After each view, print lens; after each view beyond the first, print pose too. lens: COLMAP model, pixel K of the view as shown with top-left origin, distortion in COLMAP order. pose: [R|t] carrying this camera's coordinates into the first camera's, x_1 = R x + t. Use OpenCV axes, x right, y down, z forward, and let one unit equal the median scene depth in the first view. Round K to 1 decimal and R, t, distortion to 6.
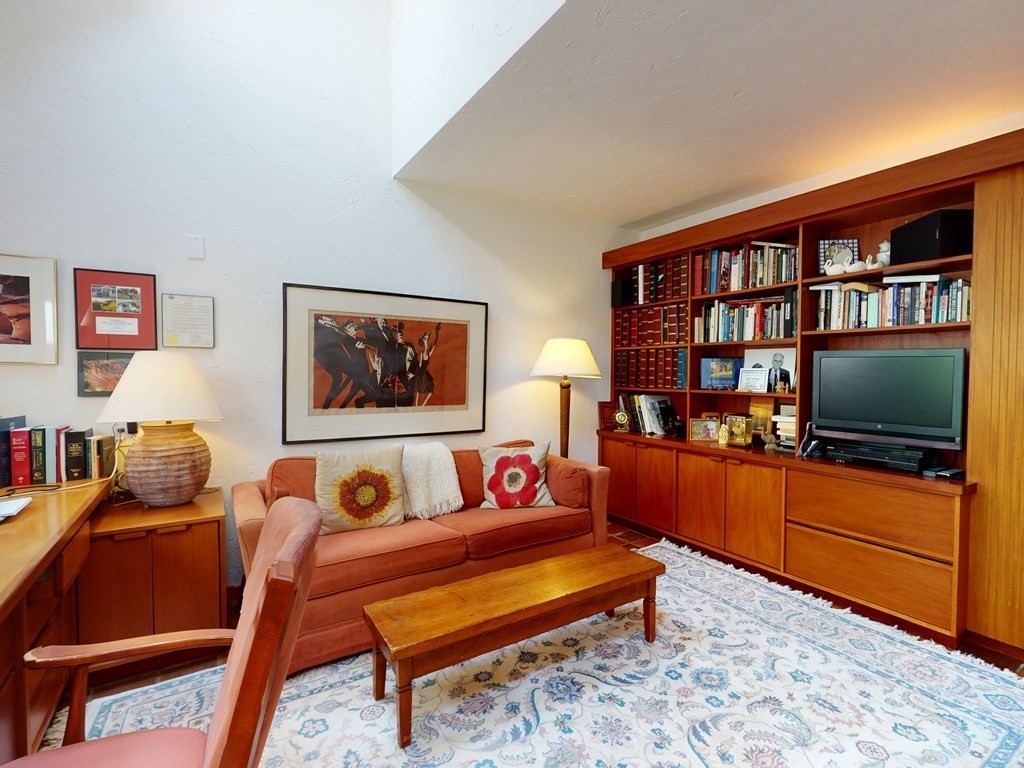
lens RADIAL K [[505.7, 0, 492.2], [0, 505.7, 386.3], [0, 0, 1]] dist [0.001986, 0.000169]
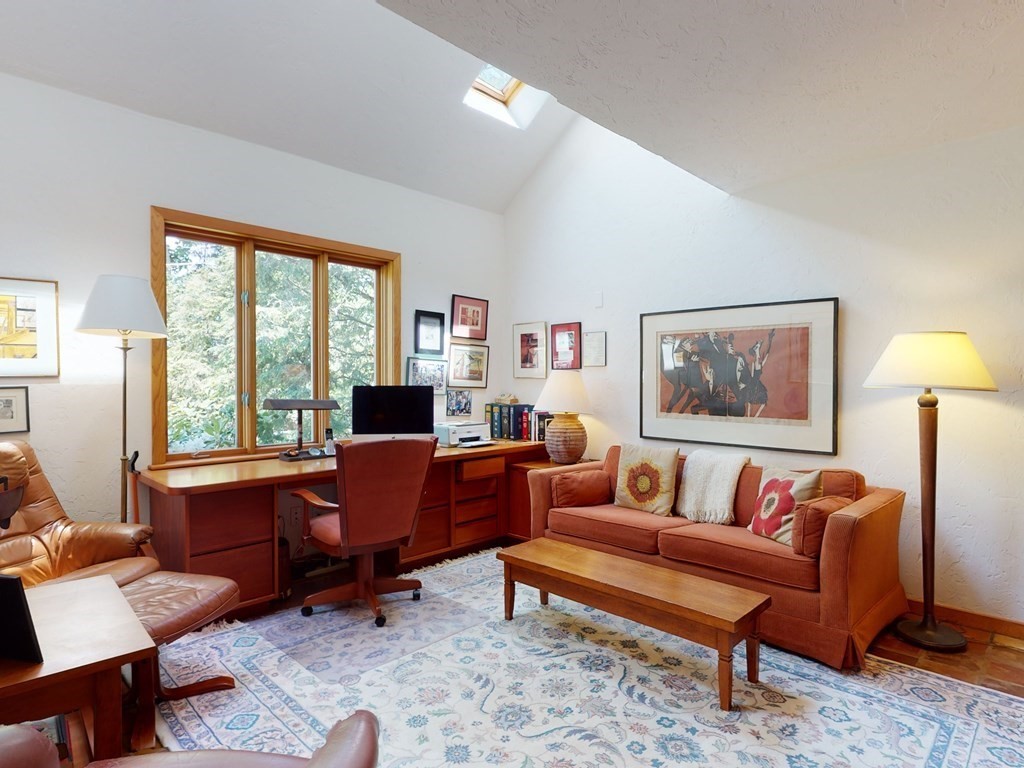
lens RADIAL K [[505.7, 0, 492.2], [0, 505.7, 386.3], [0, 0, 1]] dist [0.001986, 0.000169]
pose [[0.242961, 0.007681, -0.970006, 0.833529], [-0.026773, 0.999641, 0.001210, -0.009810], [0.969667, 0.025676, 0.243079, 0.344569]]
